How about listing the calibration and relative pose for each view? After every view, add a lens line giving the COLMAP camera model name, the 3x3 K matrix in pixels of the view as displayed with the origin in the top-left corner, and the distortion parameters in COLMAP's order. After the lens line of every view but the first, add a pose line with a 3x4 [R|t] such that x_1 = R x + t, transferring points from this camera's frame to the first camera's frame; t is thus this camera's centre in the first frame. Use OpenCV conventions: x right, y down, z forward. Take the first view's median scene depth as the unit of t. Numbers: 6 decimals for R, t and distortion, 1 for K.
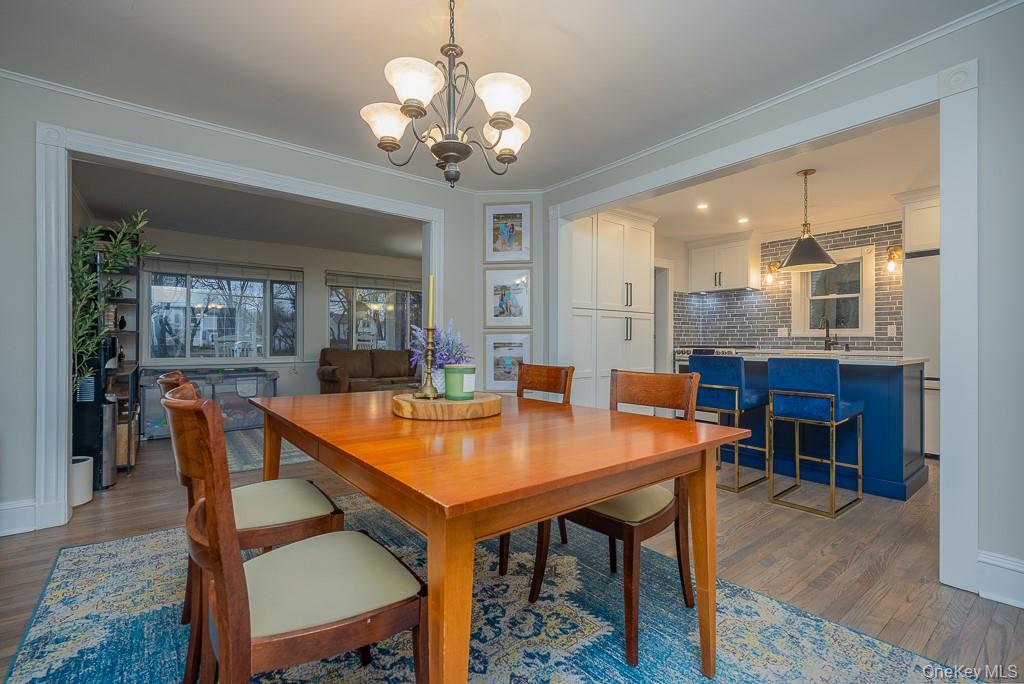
lens RADIAL K [[464.7, 0, 511.4], [0, 464.7, 339.8], [0, 0, 1]] dist [-0.004712, -0.001038]
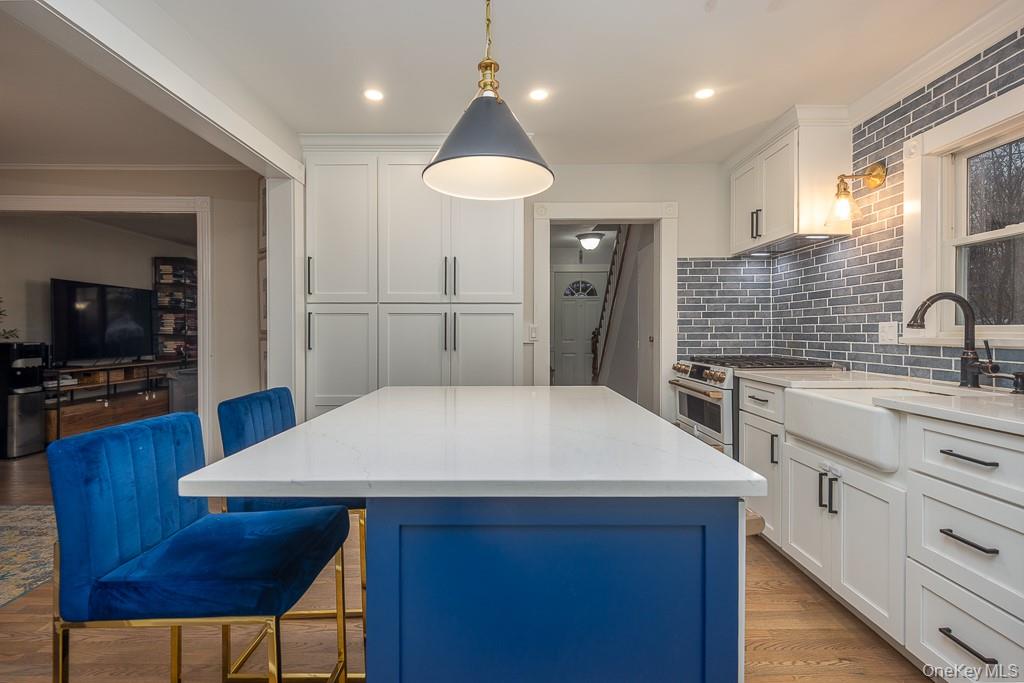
lens RADIAL K [[464.7, 0, 508.1], [0, 464.7, 337.0], [0, 0, 1]] dist [-0.004712, -0.001038]
pose [[0.780609, 0.002703, -0.625014, 0.588730], [0.007832, 0.999870, 0.014105, -0.021199], [0.624971, -0.015905, 0.780486, 0.475562]]
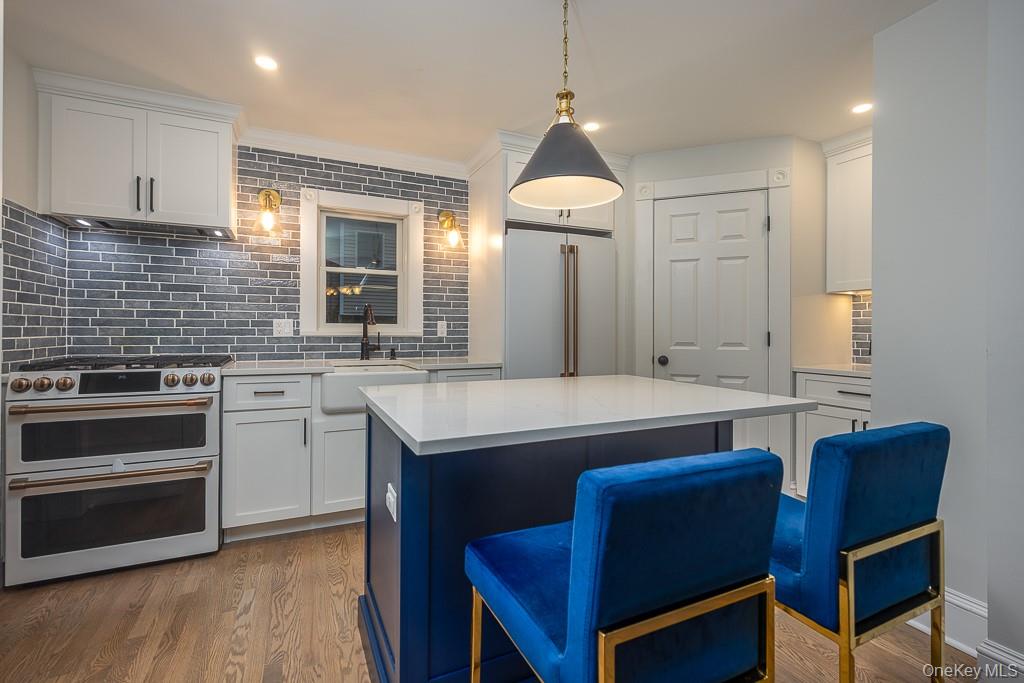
lens RADIAL K [[464.7, 0, 519.8], [0, 464.7, 334.7], [0, 0, 1]] dist [-0.004712, -0.001038]
pose [[0.217190, -0.005785, 0.976112, 0.130043], [-0.008582, 0.999932, 0.007836, -0.014928], [-0.976092, -0.010079, 0.217126, 0.632767]]
